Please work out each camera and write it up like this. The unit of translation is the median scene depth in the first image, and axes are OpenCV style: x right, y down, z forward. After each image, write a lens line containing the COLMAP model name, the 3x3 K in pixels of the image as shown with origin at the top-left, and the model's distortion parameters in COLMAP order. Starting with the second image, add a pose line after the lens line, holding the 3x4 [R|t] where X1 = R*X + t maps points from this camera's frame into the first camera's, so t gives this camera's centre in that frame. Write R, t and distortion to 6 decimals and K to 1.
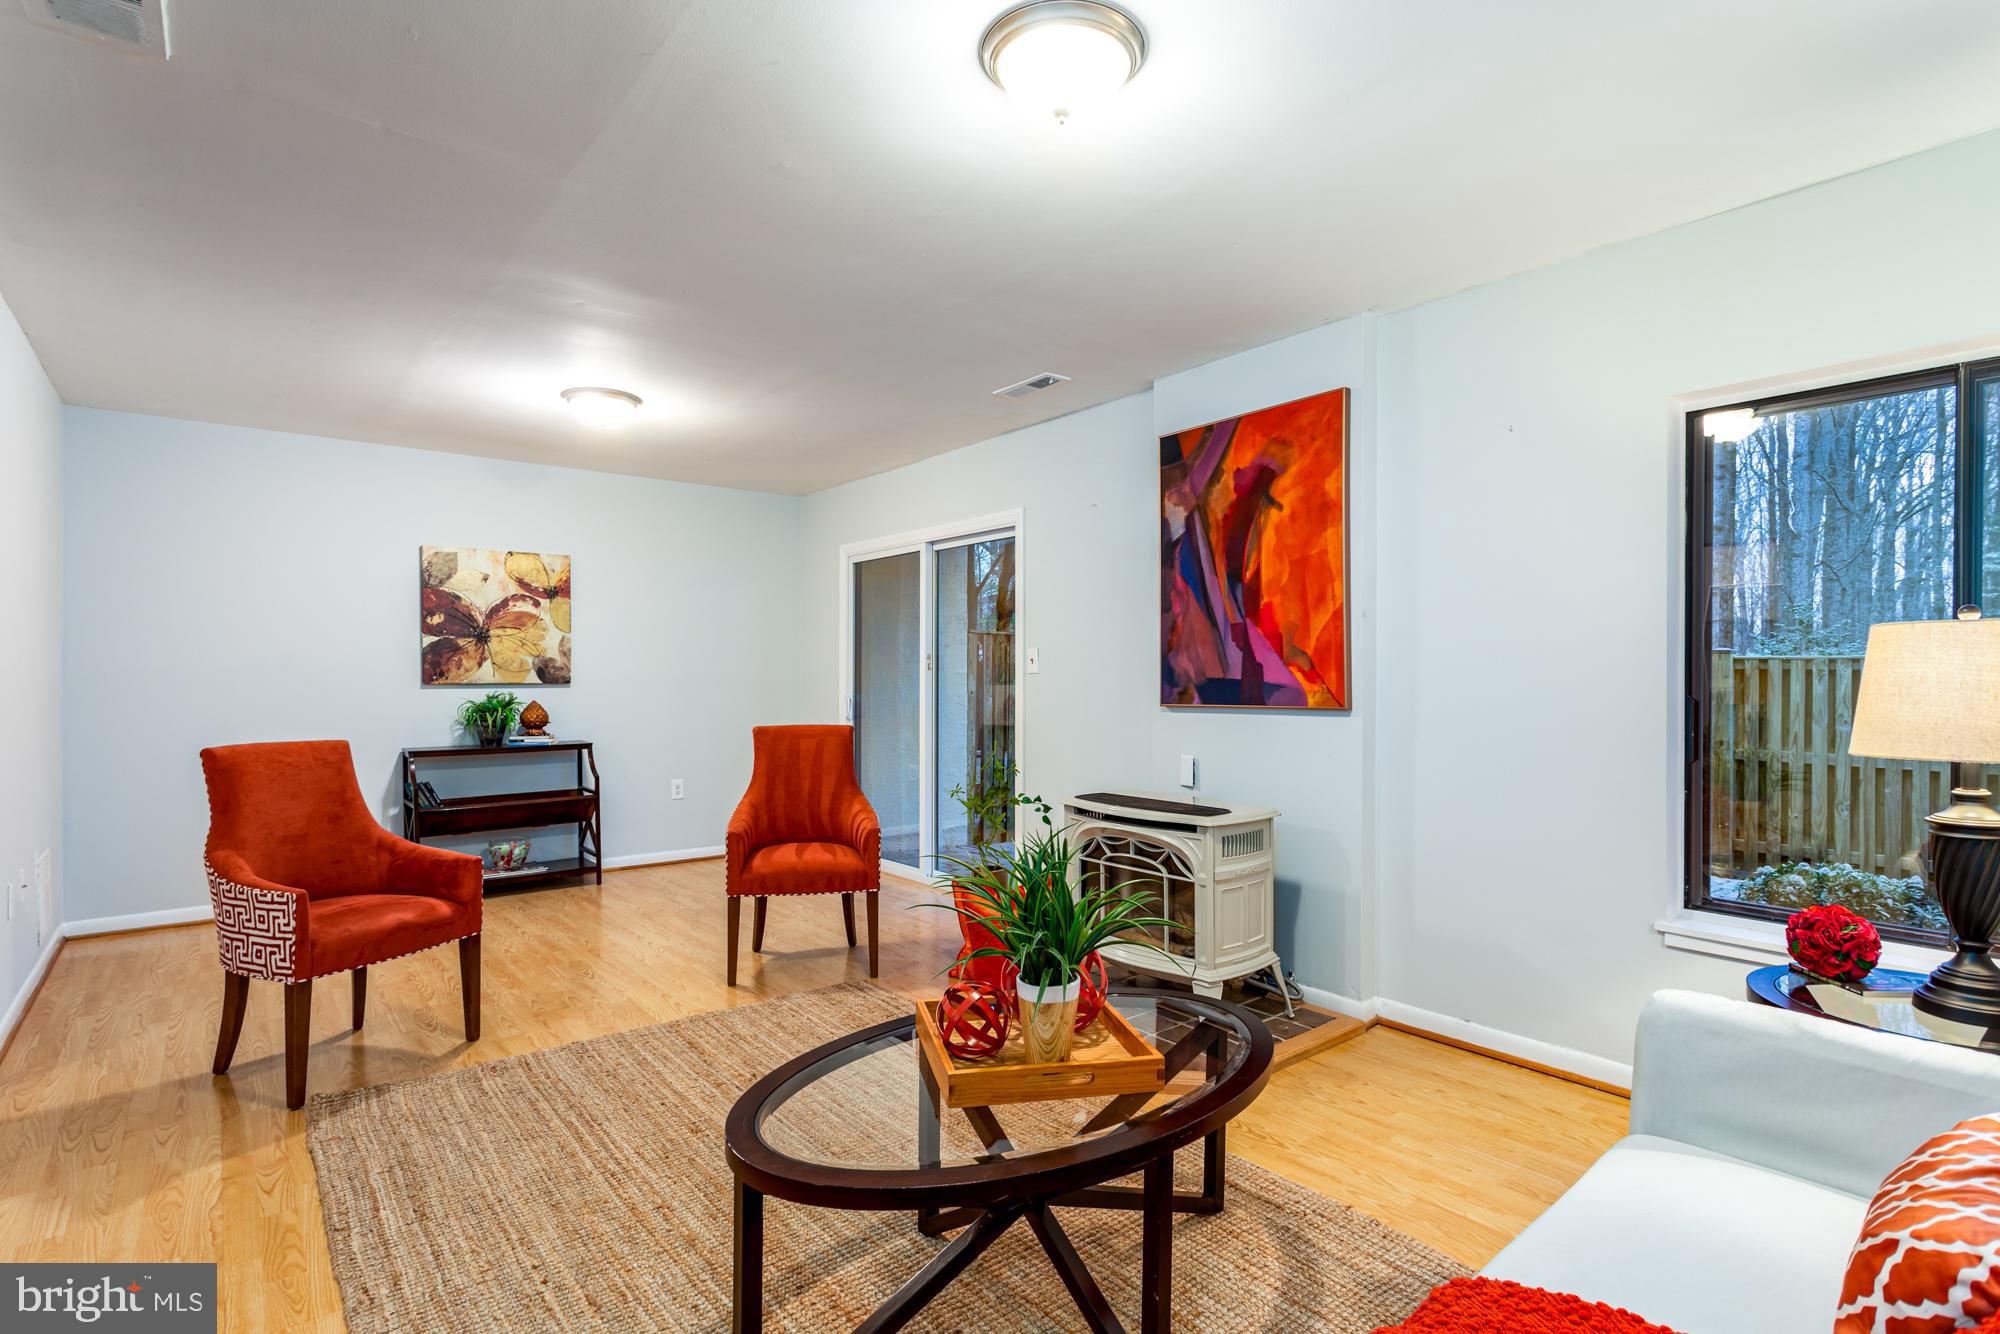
lens RADIAL K [[959.9, 0, 1001.3], [0, 959.9, 673.3], [0, 0, 1]] dist [0.003918, 0.000044]
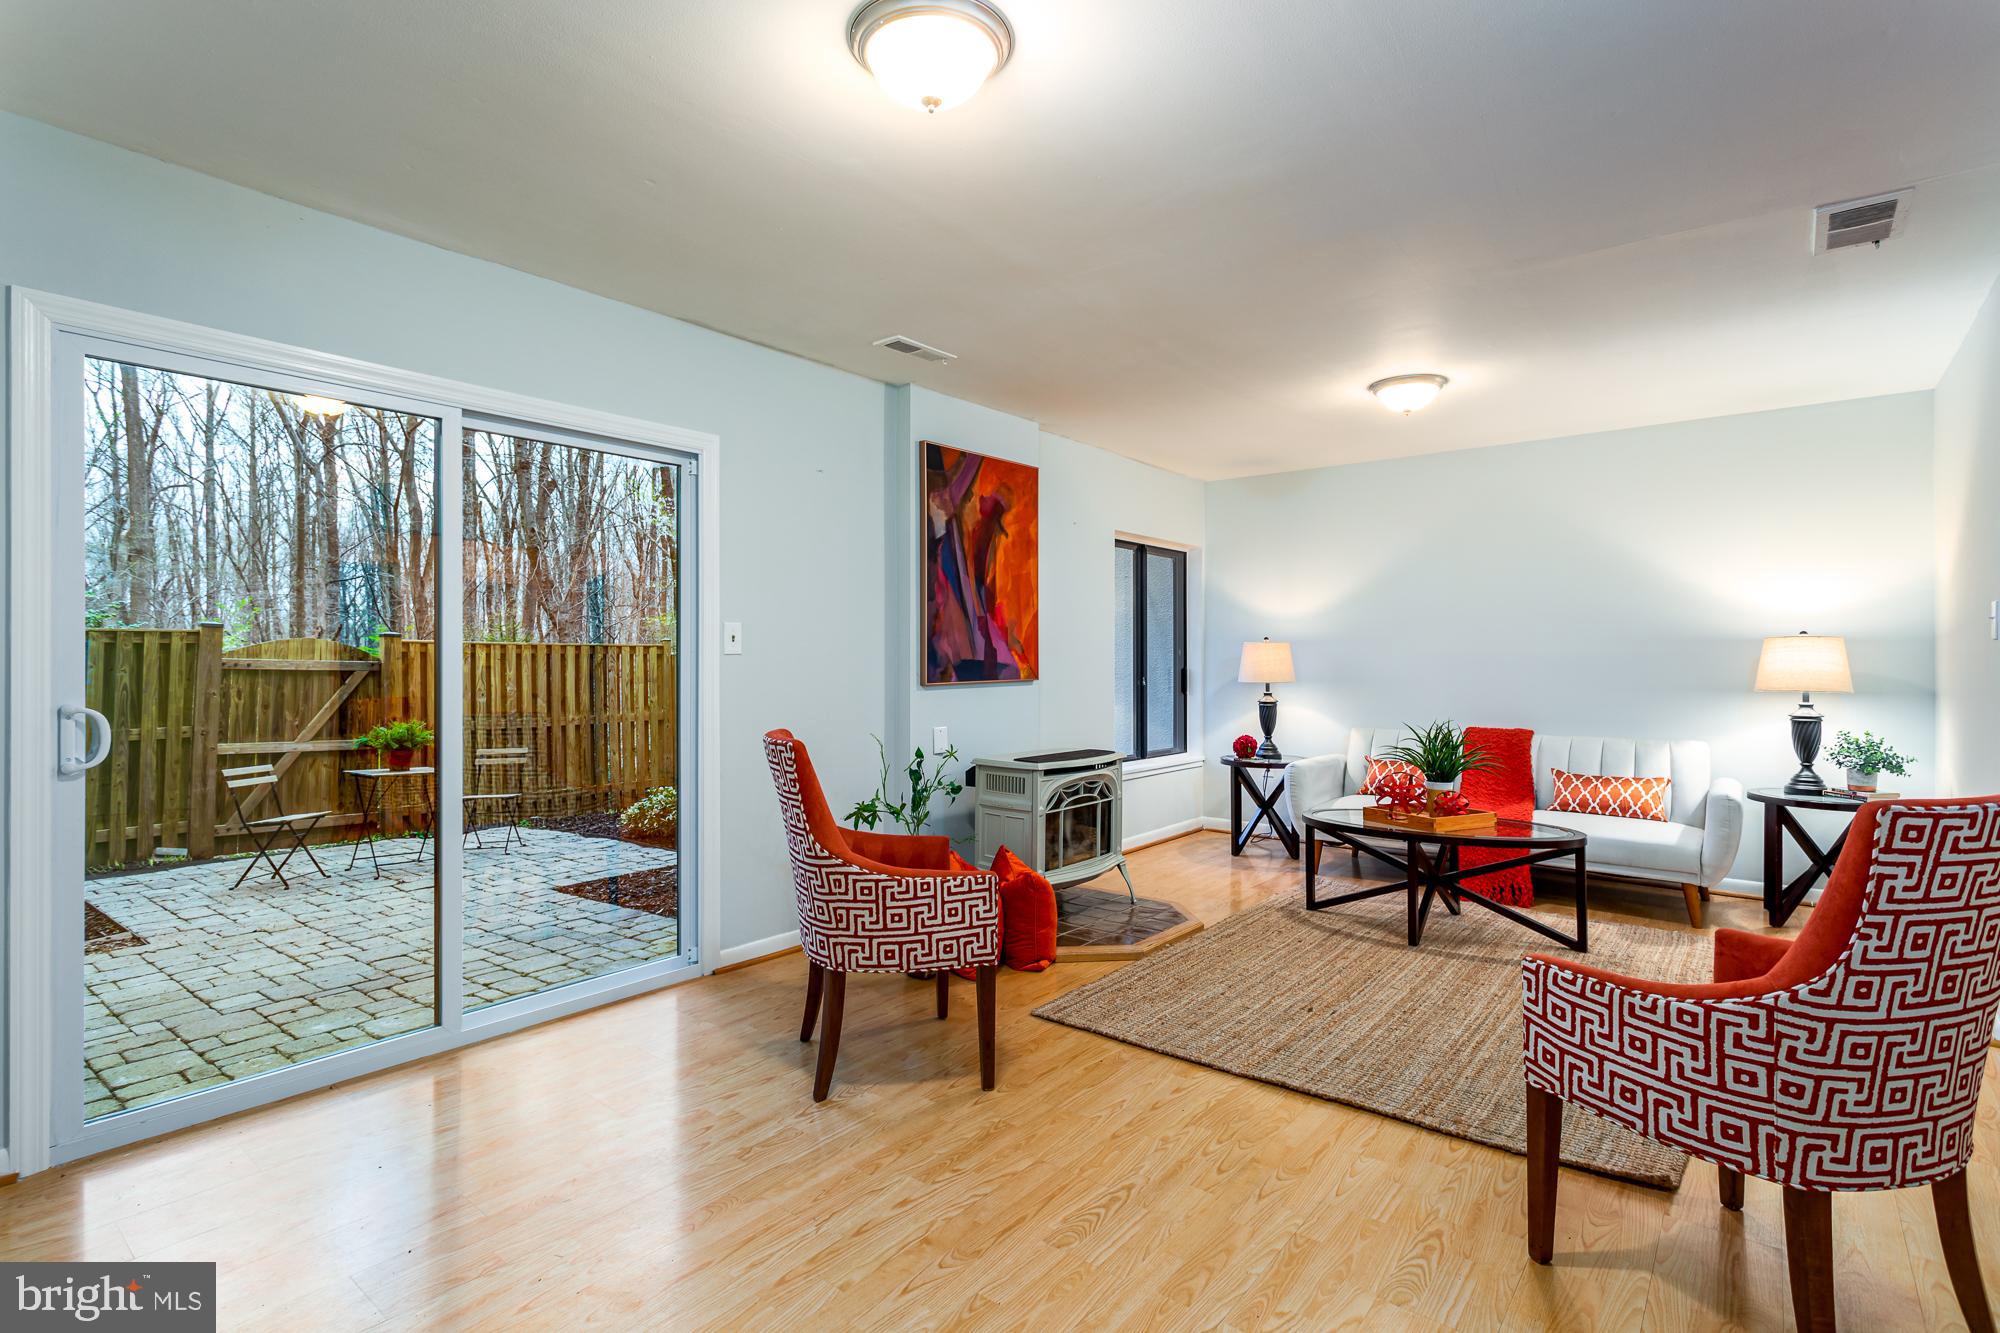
lens RADIAL K [[959.9, 0, 993.7], [0, 959.9, 652.5], [0, 0, 1]] dist [0.003918, 0.000044]
pose [[-0.198407, 0.006303, 0.980099, -1.002524], [-0.002601, 0.999972, -0.006957, 0.004391], [-0.980116, -0.003930, -0.198385, 1.231070]]
